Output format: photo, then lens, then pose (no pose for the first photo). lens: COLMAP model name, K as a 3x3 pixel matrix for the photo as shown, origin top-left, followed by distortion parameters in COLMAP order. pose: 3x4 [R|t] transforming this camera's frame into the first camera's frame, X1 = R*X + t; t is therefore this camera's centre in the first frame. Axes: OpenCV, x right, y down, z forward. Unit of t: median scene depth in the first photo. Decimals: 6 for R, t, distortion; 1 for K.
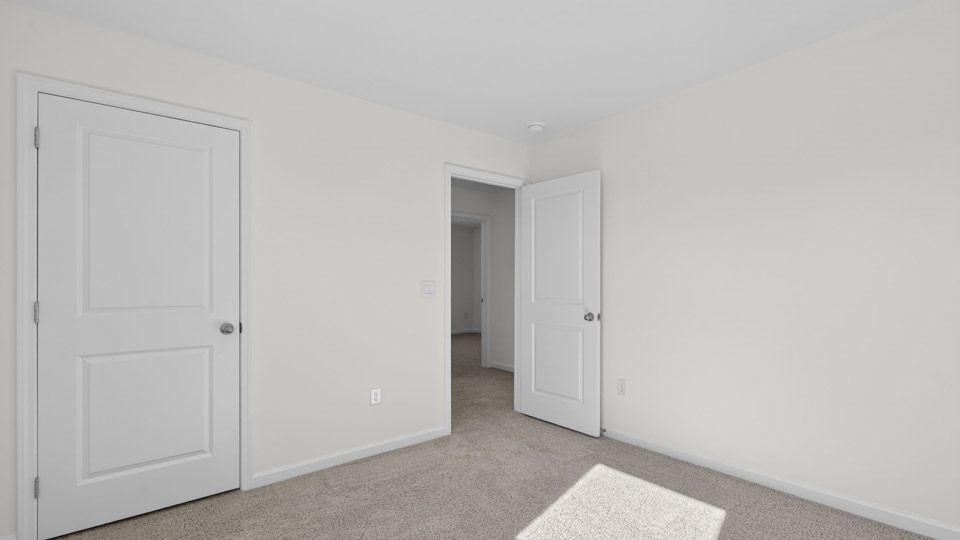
lens RADIAL K [[448.4, 0, 480.9], [0, 448.4, 275.6], [0, 0, 1]] dist [-0.002601, -0.001731]
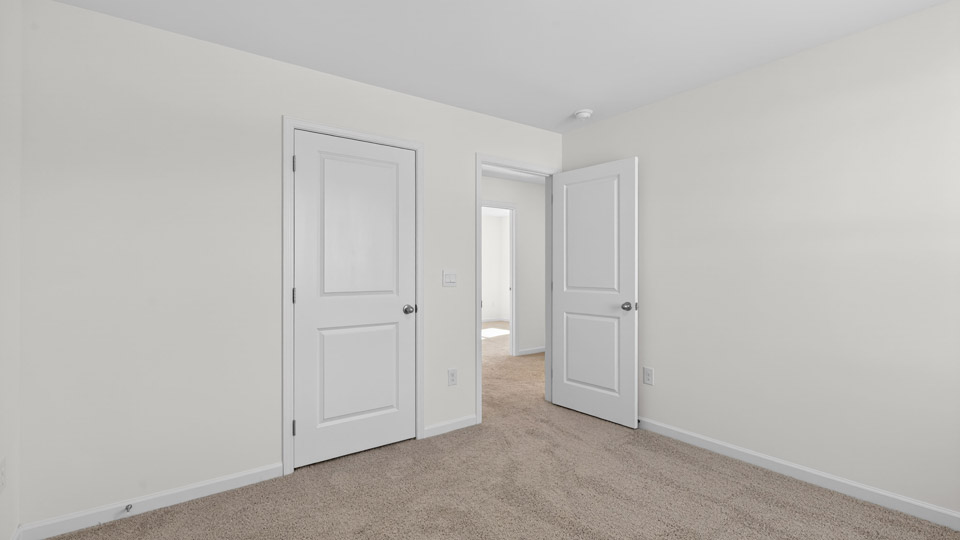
lens RADIAL K [[448.4, 0, 486.1], [0, 448.4, 272.0], [0, 0, 1]] dist [-0.002601, -0.001731]
pose [[0.998297, -0.003001, -0.058254, -0.278224], [0.003882, 0.999880, 0.015022, -0.004082], [0.058202, -0.015223, 0.998189, -0.234506]]
